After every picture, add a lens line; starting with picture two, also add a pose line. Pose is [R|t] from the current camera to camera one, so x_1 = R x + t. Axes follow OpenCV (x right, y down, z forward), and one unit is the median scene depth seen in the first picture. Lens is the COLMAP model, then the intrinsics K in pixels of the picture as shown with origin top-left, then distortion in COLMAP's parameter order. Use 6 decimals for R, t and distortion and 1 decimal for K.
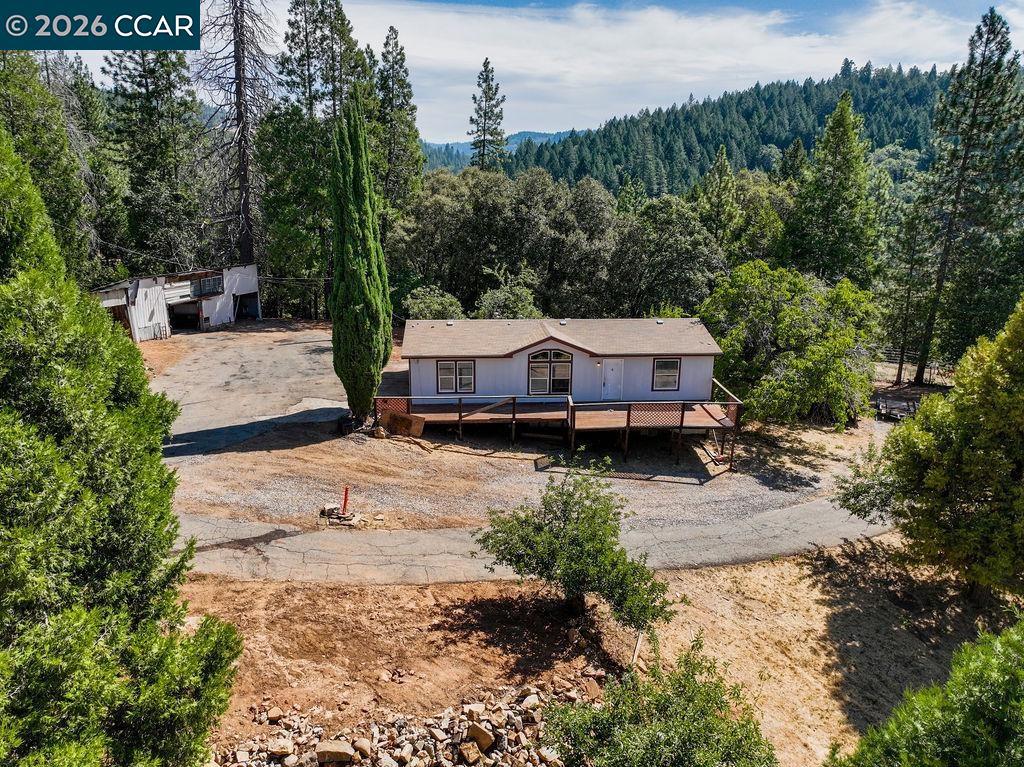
lens RADIAL K [[721.4, 0, 514.0], [0, 721.4, 381.5], [0, 0, 1]] dist [-0.004902, 0.021888]
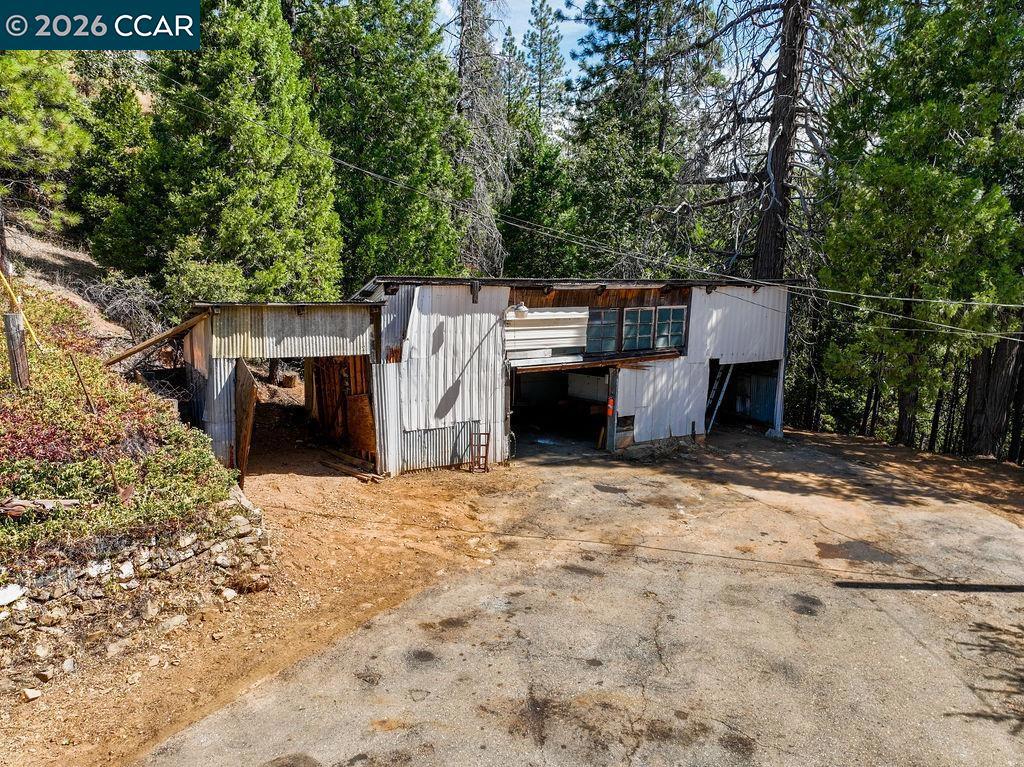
lens RADIAL K [[722.8, 0, 510.2], [0, 722.8, 379.1], [0, 0, 1]] dist [-0.003331, 0.020353]
pose [[0.766895, 0.085709, -0.636024, -0.357701], [-0.164587, 0.984163, -0.065830, -0.108222], [0.620309, 0.155166, 0.768857, 1.002988]]
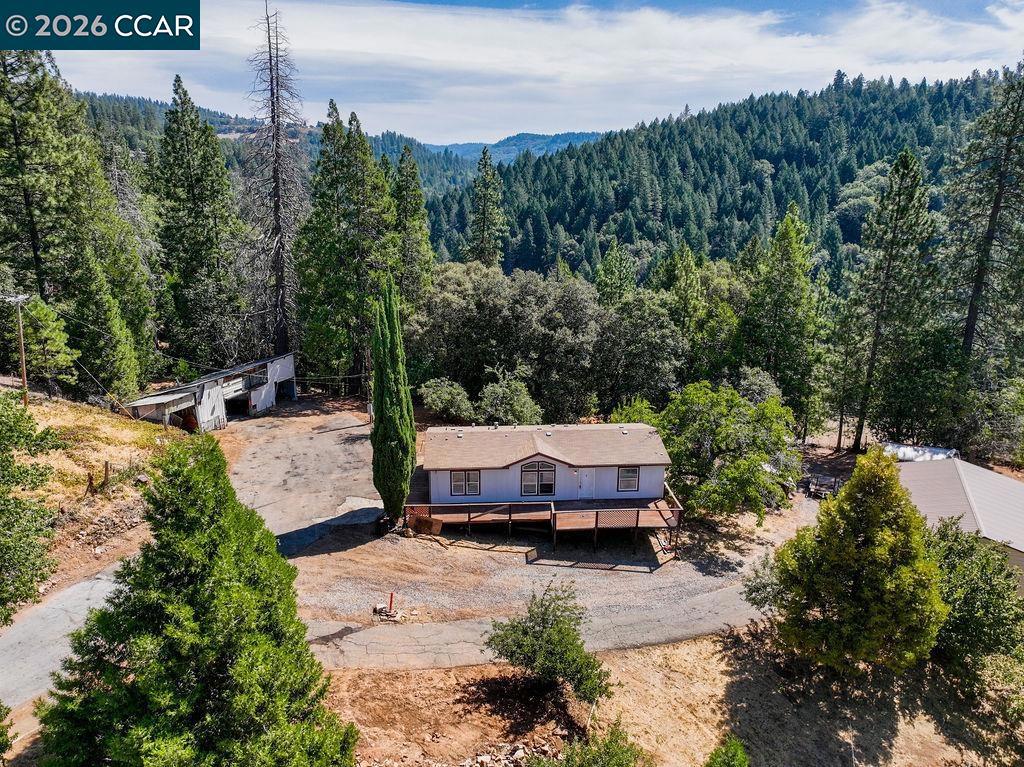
lens RADIAL K [[721.4, 0, 514.0], [0, 721.4, 381.5], [0, 0, 1]] dist [-0.004902, 0.021888]
pose [[0.999993, -0.003627, 0.000688, 0.006411], [0.003627, 0.999993, -0.000447, -0.182762], [-0.000686, 0.000449, 1.000000, -0.287757]]
